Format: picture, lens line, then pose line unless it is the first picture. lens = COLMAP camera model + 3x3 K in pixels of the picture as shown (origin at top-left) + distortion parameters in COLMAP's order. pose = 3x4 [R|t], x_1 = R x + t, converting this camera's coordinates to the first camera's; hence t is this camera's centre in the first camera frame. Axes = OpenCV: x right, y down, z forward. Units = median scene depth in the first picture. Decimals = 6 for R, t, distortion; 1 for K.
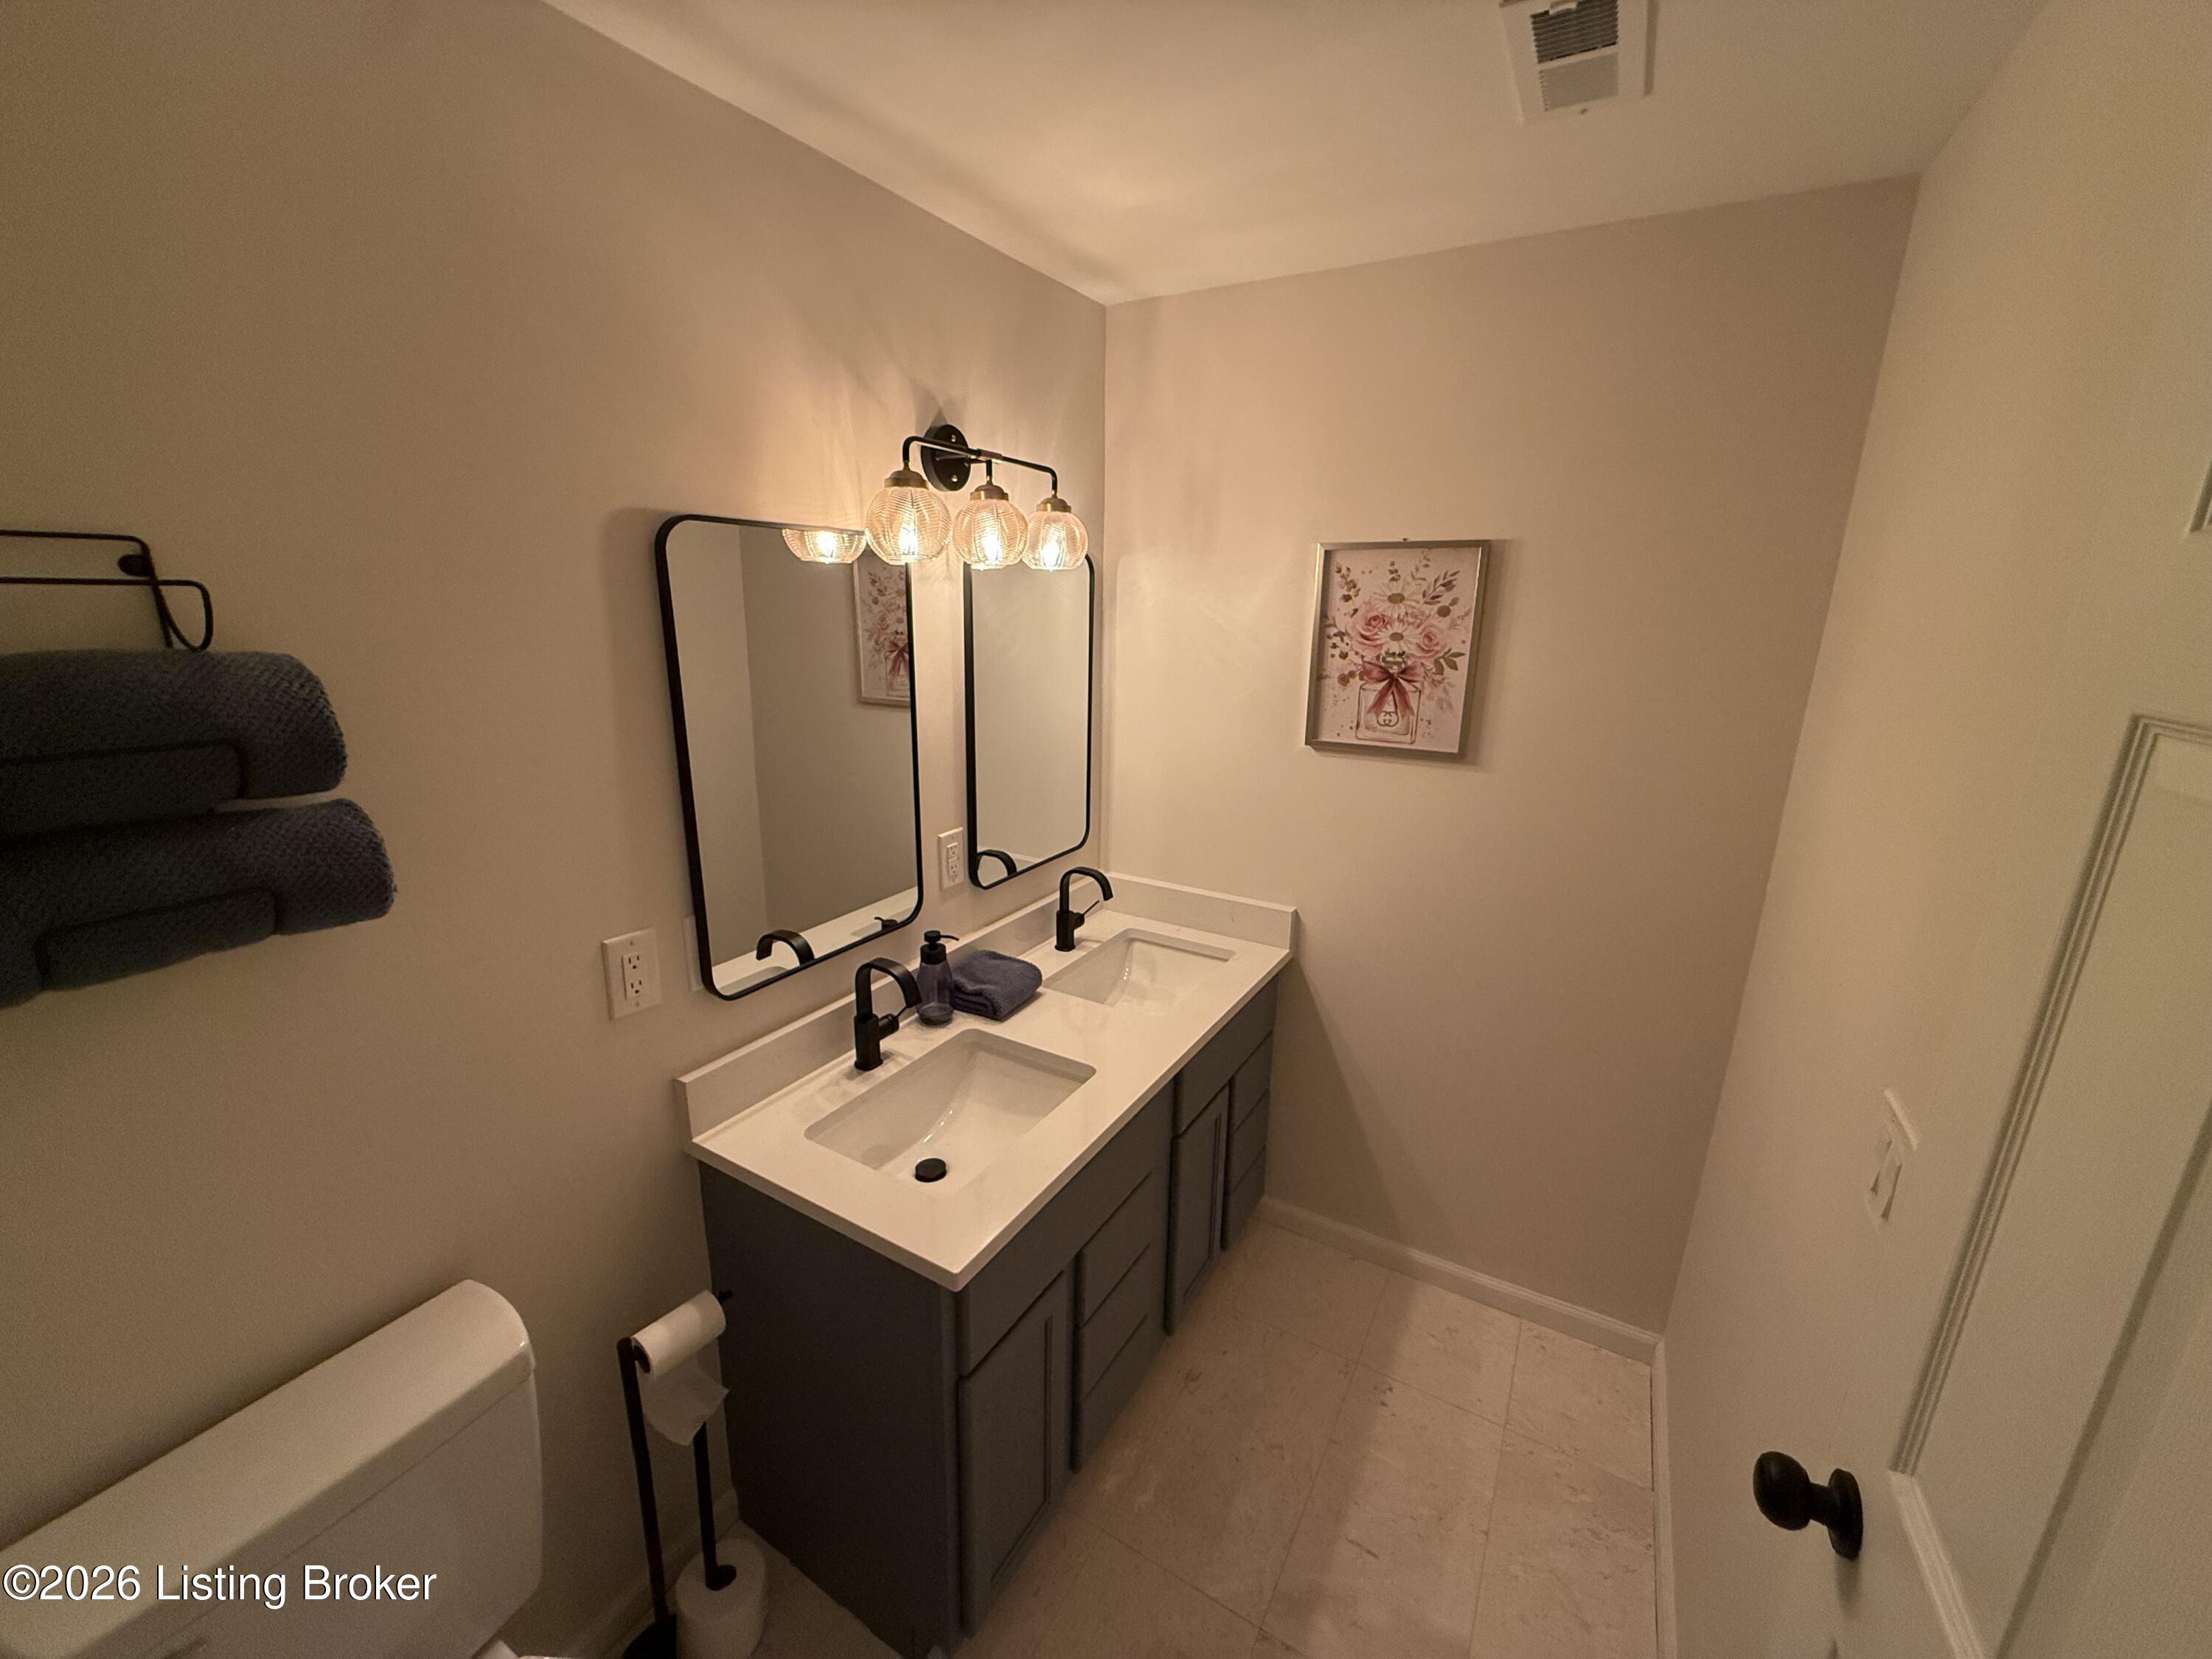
lens RADIAL K [[888.1, 0, 1106.0], [0, 888.1, 829.5], [0, 0, 1]] dist [-0.001011, 0.000465]
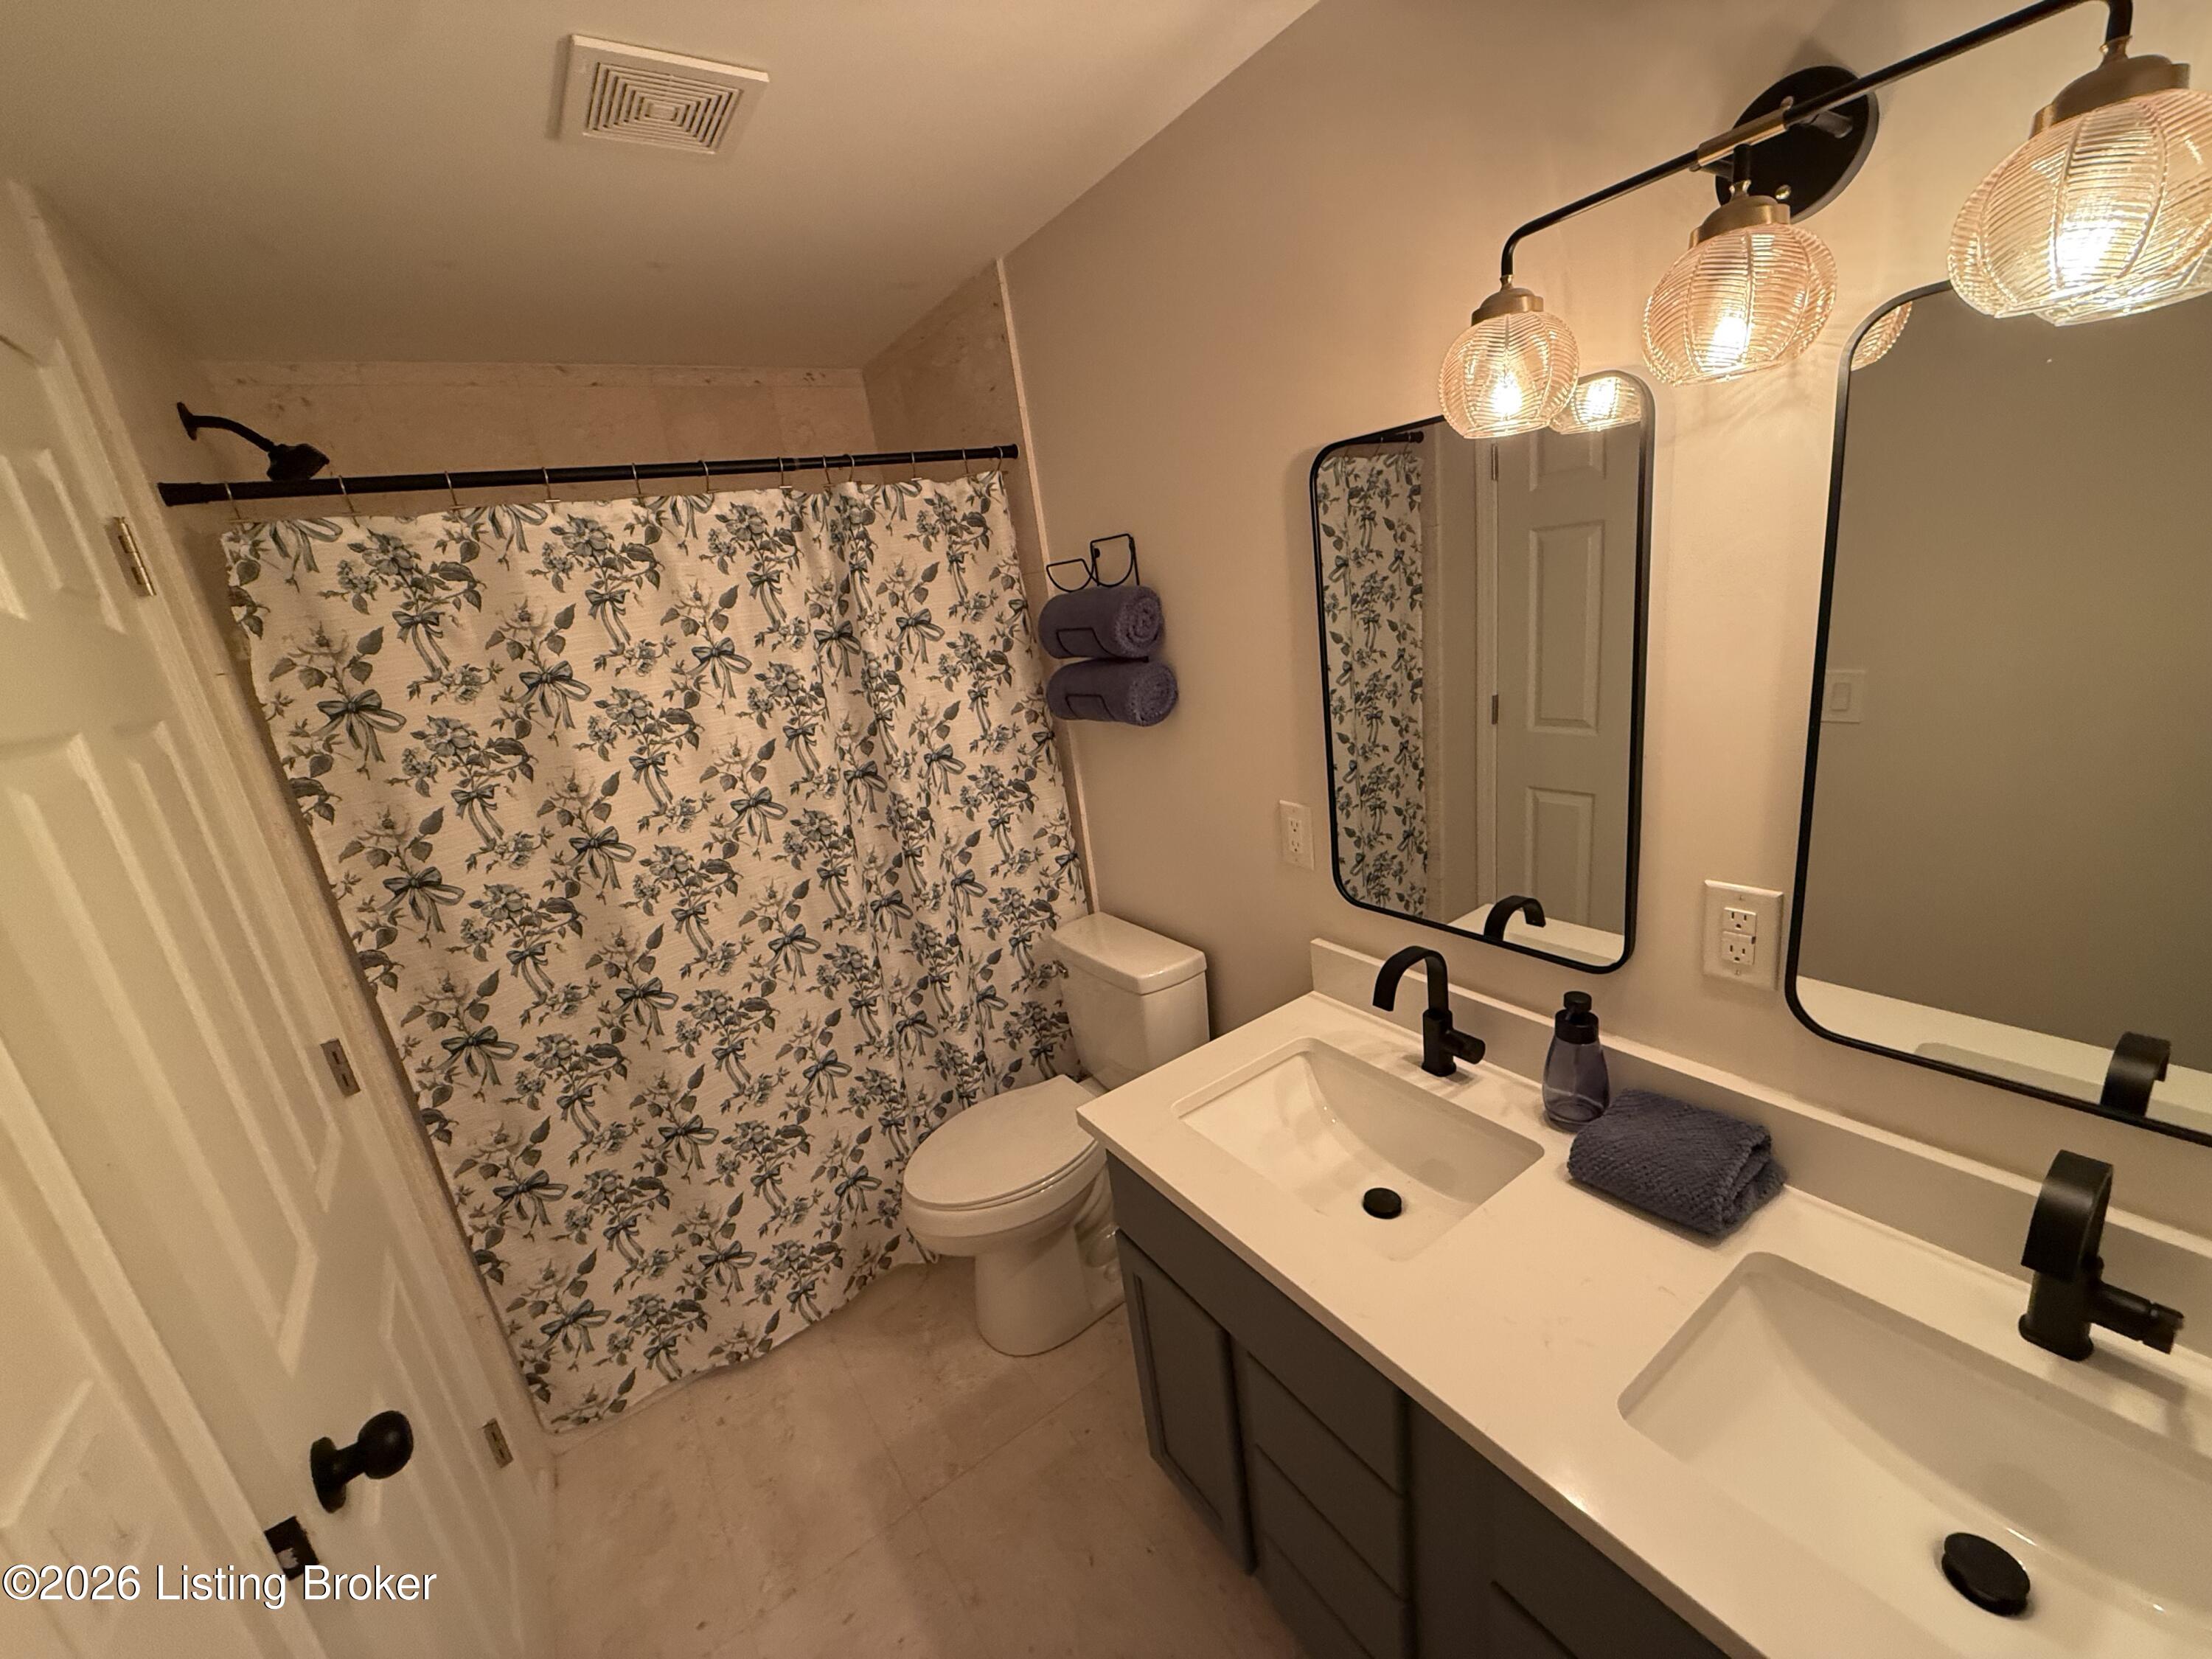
lens RADIAL K [[888.1, 0, 1106.0], [0, 888.1, 829.5], [0, 0, 1]] dist [-0.001011, 0.000465]
pose [[-0.424661, 0.284110, -0.859619, 0.484096], [-0.103864, 0.927928, 0.357996, -0.198363], [0.899375, 0.241311, -0.364546, 0.891738]]
